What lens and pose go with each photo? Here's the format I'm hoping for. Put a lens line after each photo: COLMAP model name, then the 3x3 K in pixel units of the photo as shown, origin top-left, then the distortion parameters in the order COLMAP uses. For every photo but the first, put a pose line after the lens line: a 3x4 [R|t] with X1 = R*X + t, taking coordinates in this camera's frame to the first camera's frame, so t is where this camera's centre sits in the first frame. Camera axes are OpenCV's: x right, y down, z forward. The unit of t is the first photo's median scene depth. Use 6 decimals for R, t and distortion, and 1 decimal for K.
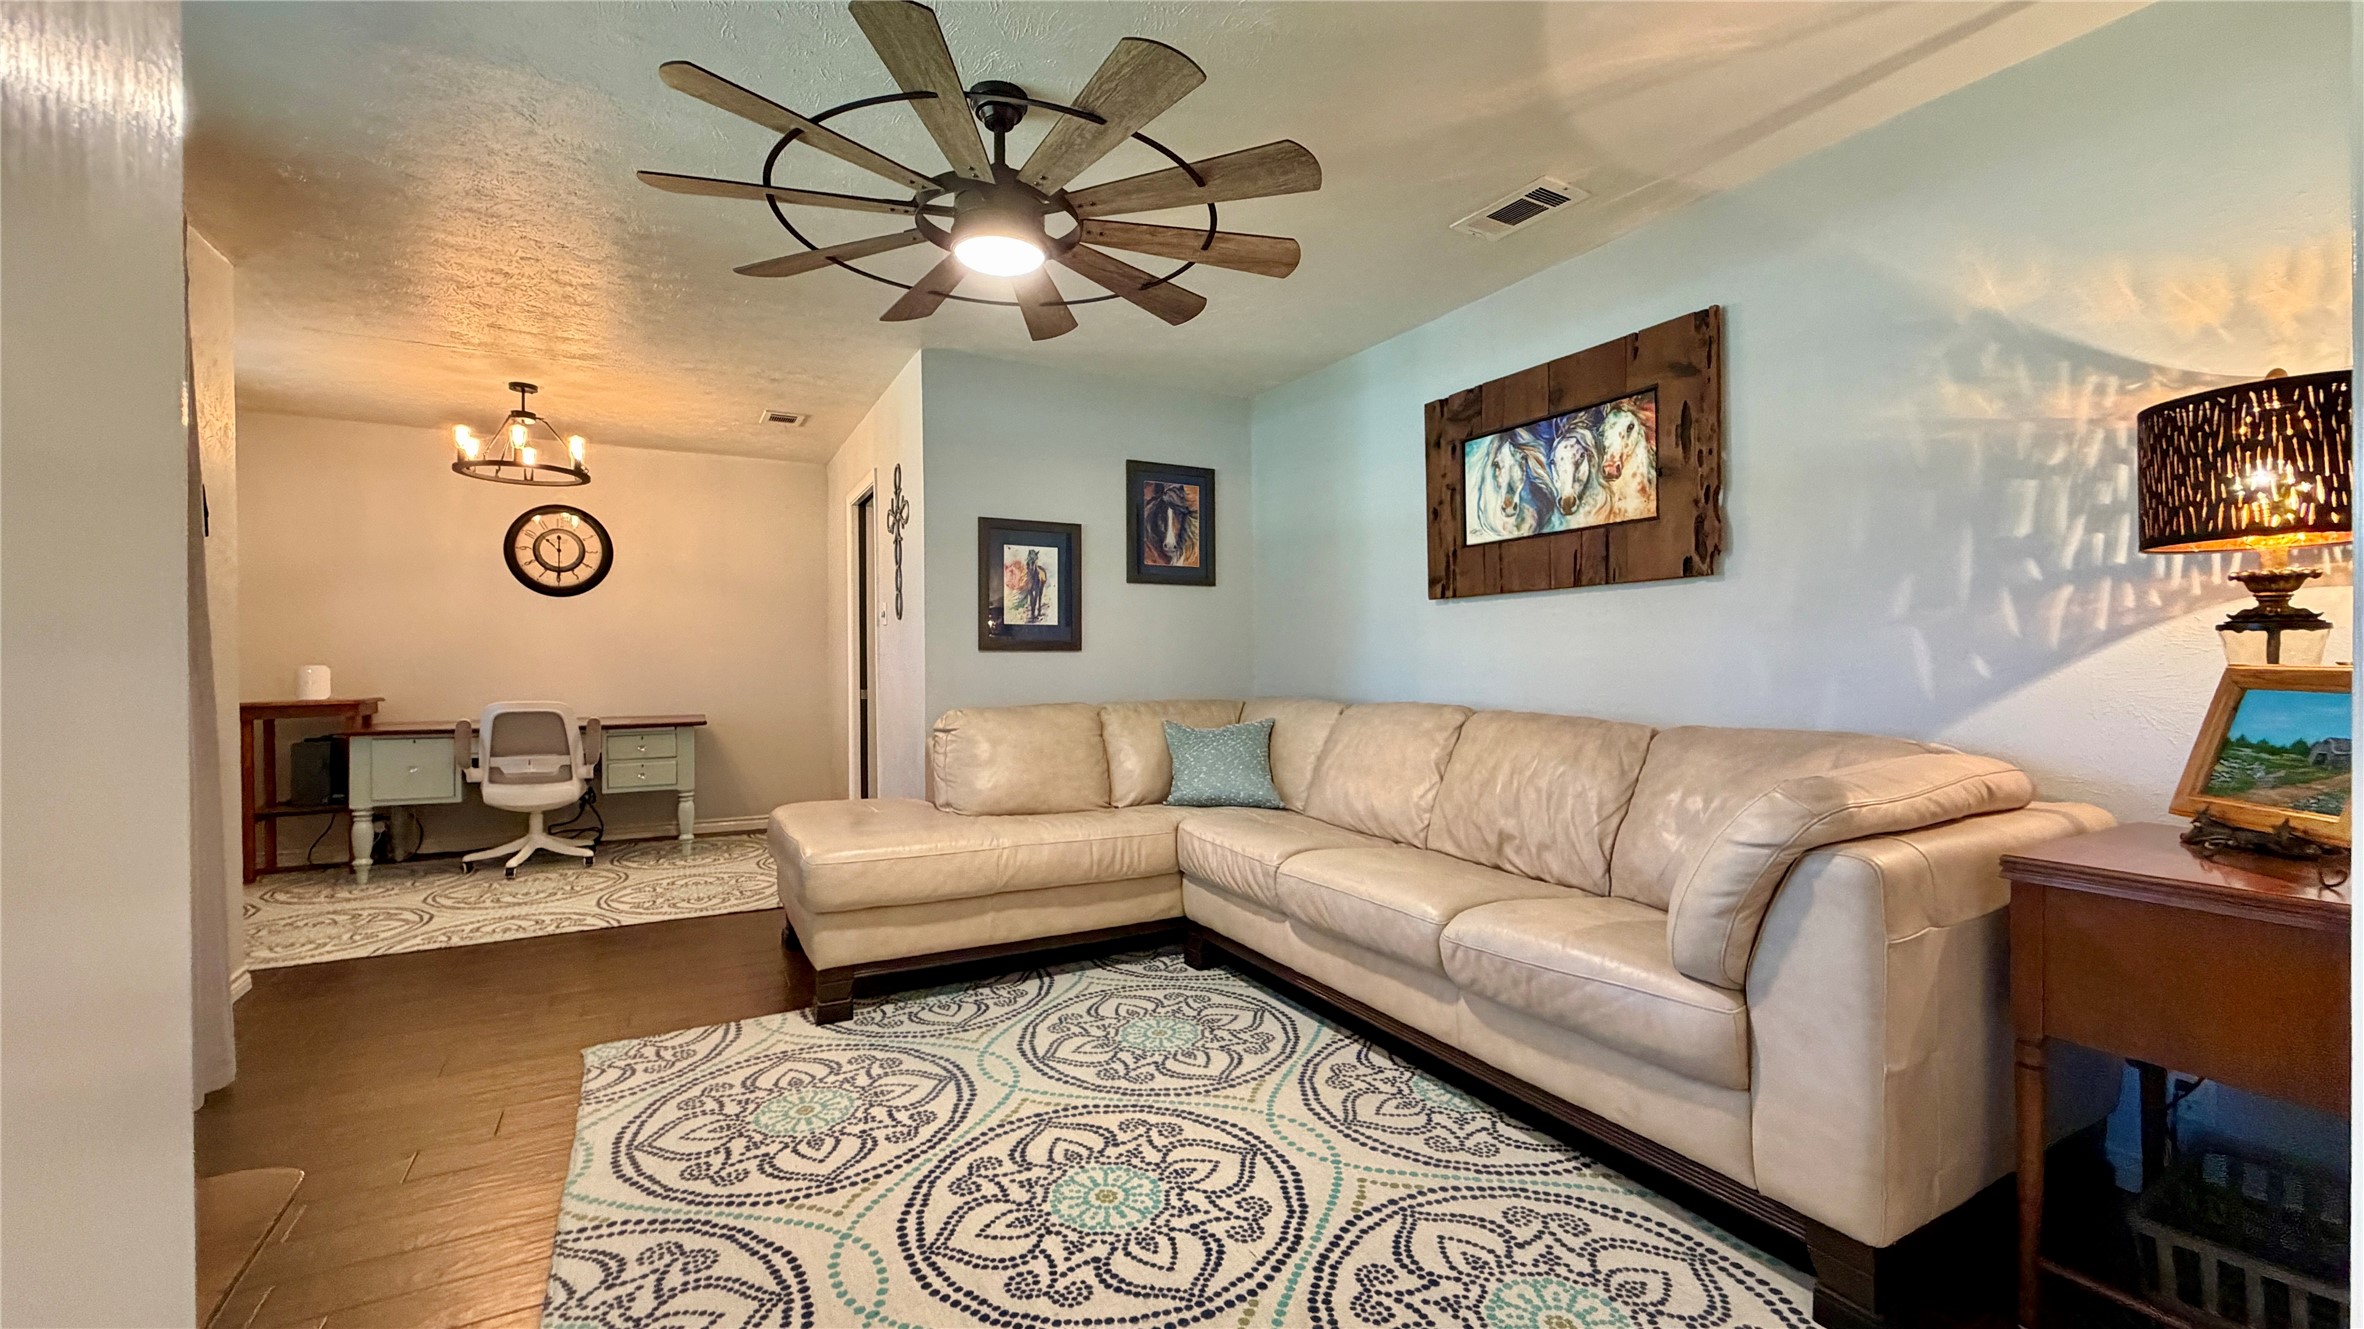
lens RADIAL K [[942.2, 0, 1175.7], [0, 942.2, 665.6], [0, 0, 1]] dist [-0.000552, 0.000063]
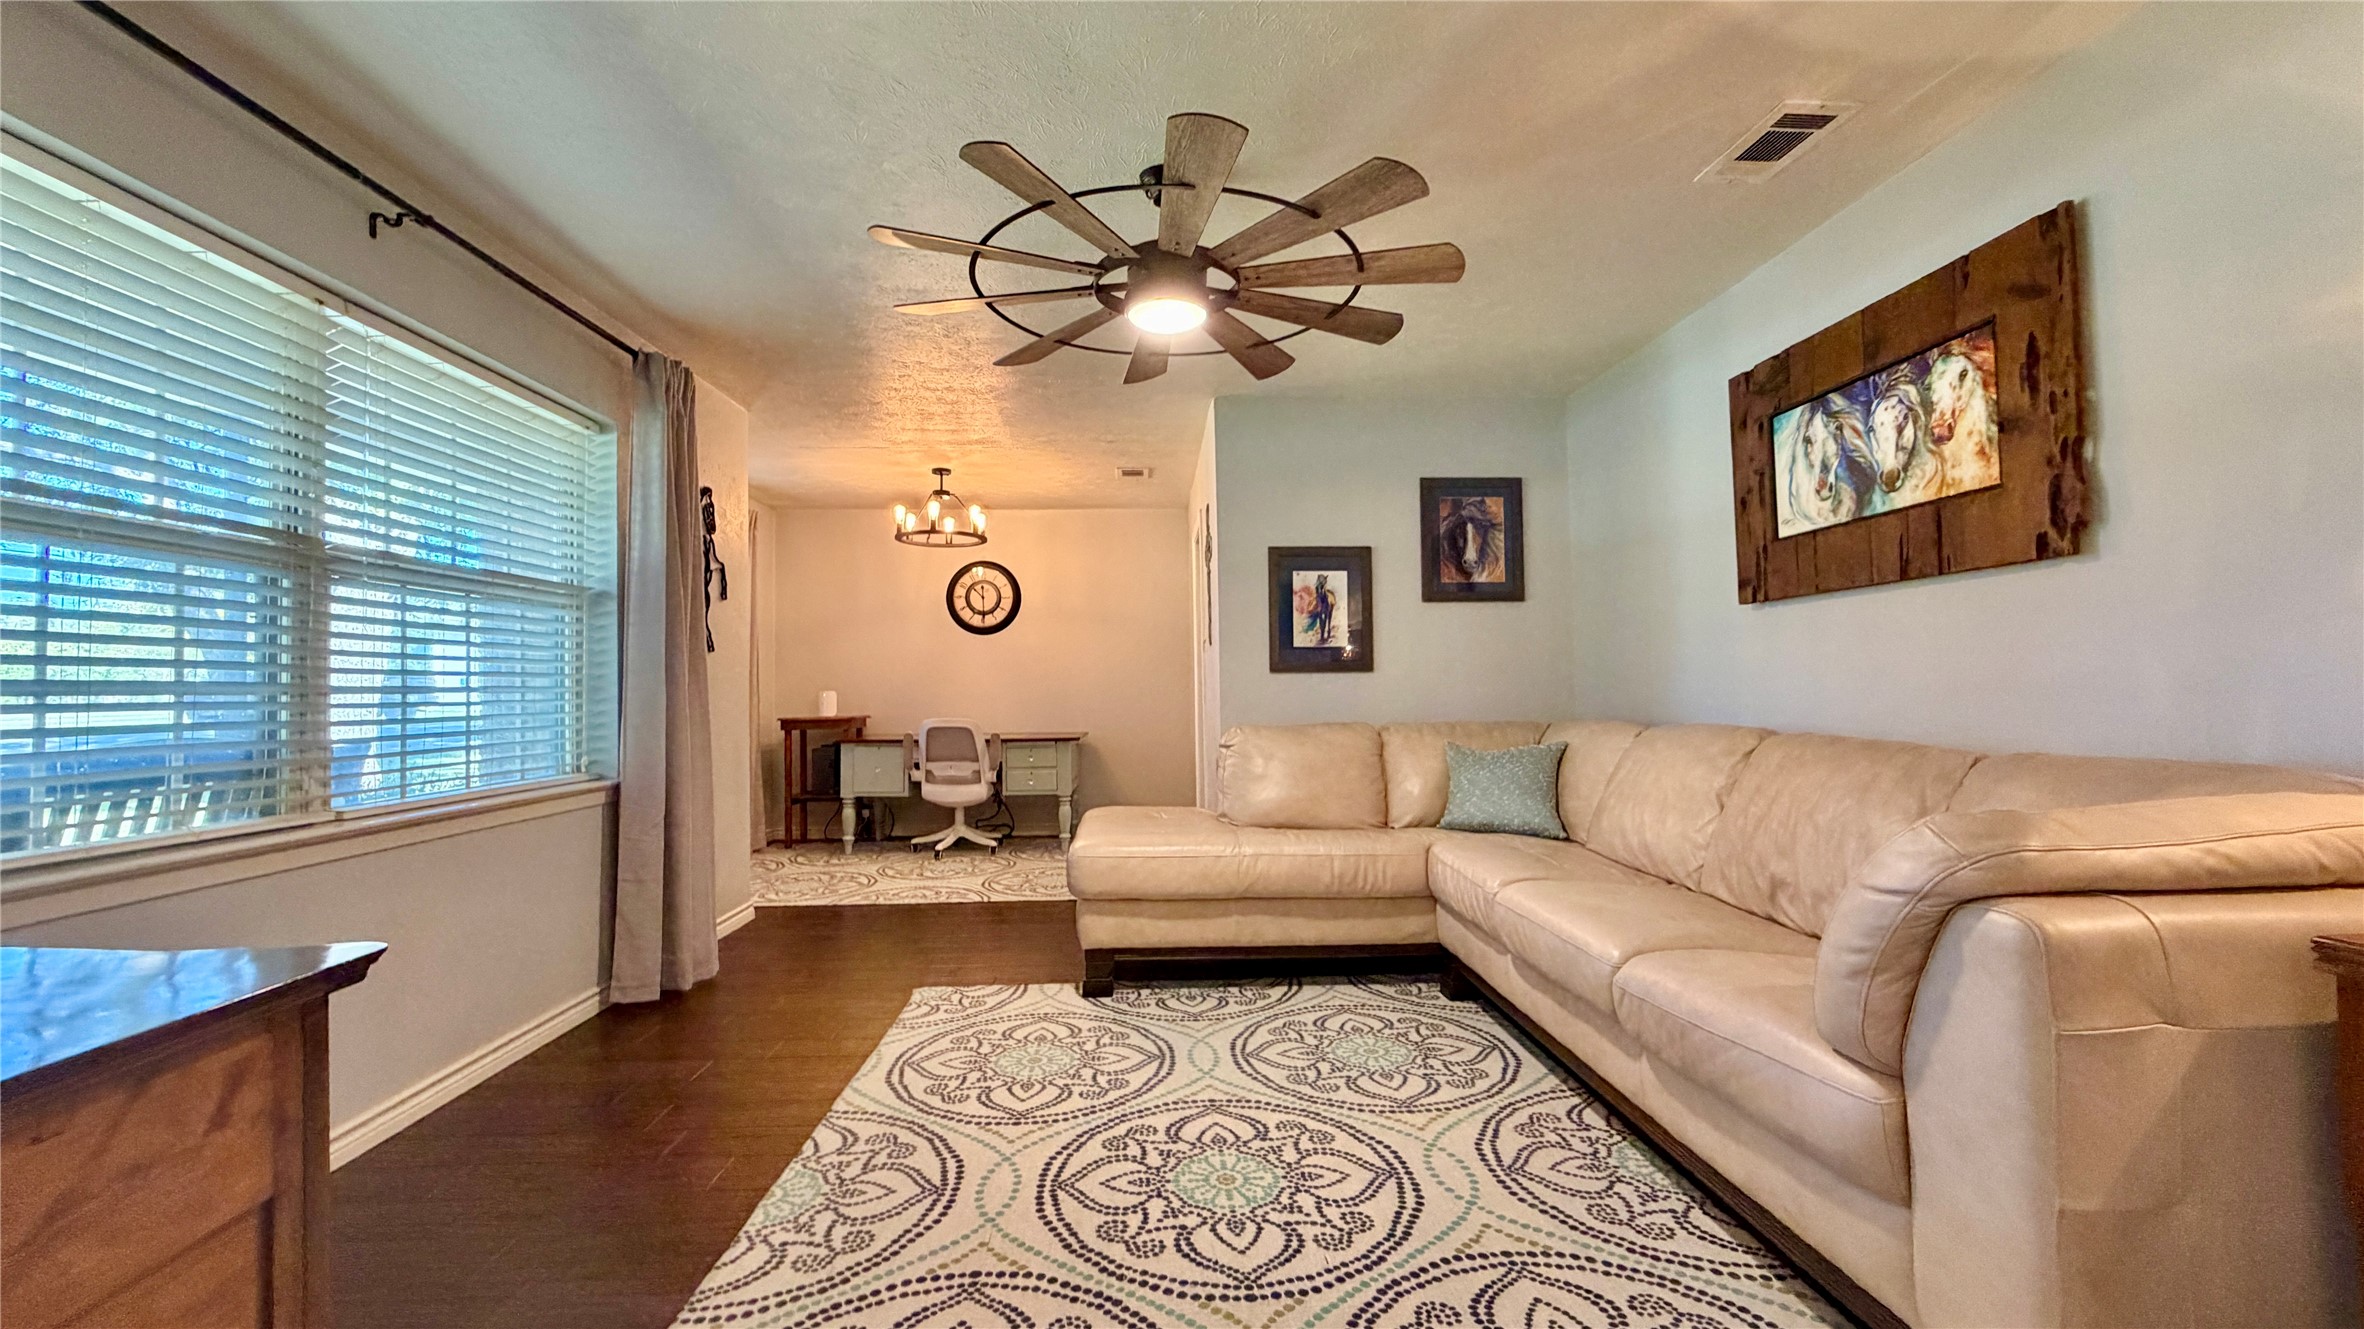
lens RADIAL K [[942.2, 0, 1175.7], [0, 942.2, 665.6], [0, 0, 1]] dist [-0.000552, 0.000063]
pose [[0.896217, -0.017364, -0.443276, 0.227365], [0.004145, 0.999518, -0.030774, 0.011687], [0.443597, 0.025743, 0.895857, 0.007075]]
